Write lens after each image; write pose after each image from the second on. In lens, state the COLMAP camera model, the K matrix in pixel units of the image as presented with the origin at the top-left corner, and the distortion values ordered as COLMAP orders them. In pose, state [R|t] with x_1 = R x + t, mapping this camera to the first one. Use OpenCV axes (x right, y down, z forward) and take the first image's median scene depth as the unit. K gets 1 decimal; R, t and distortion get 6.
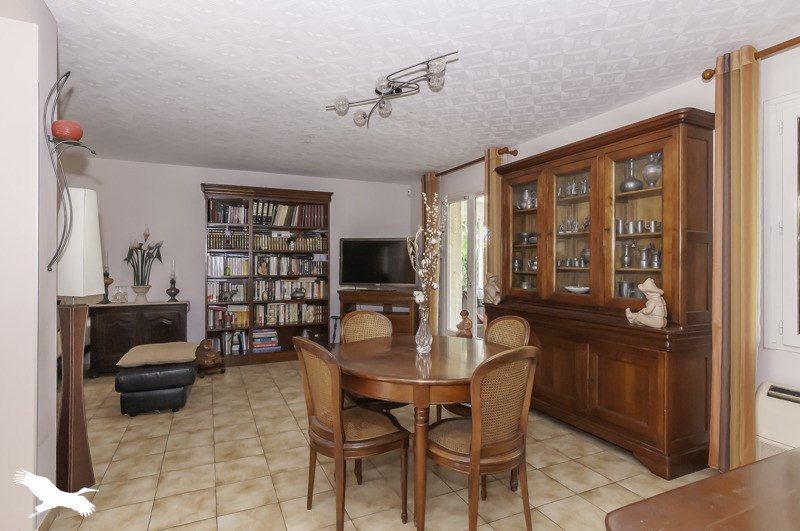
lens RADIAL K [[399.7, 0, 401.2], [0, 399.7, 266.0], [0, 0, 1]] dist [0.001773, 0.001008]
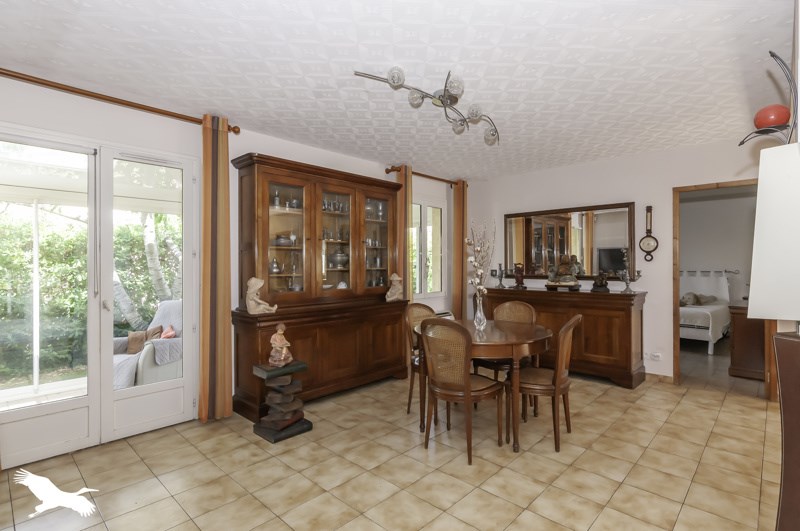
lens RADIAL K [[399.7, 0, 423.3], [0, 399.7, 262.3], [0, 0, 1]] dist [0.001773, 0.001008]
pose [[-0.389038, -0.006858, 0.921196, -1.089937], [-0.003334, 0.999976, 0.006037, -0.008216], [-0.921216, -0.000723, -0.389052, 1.662634]]
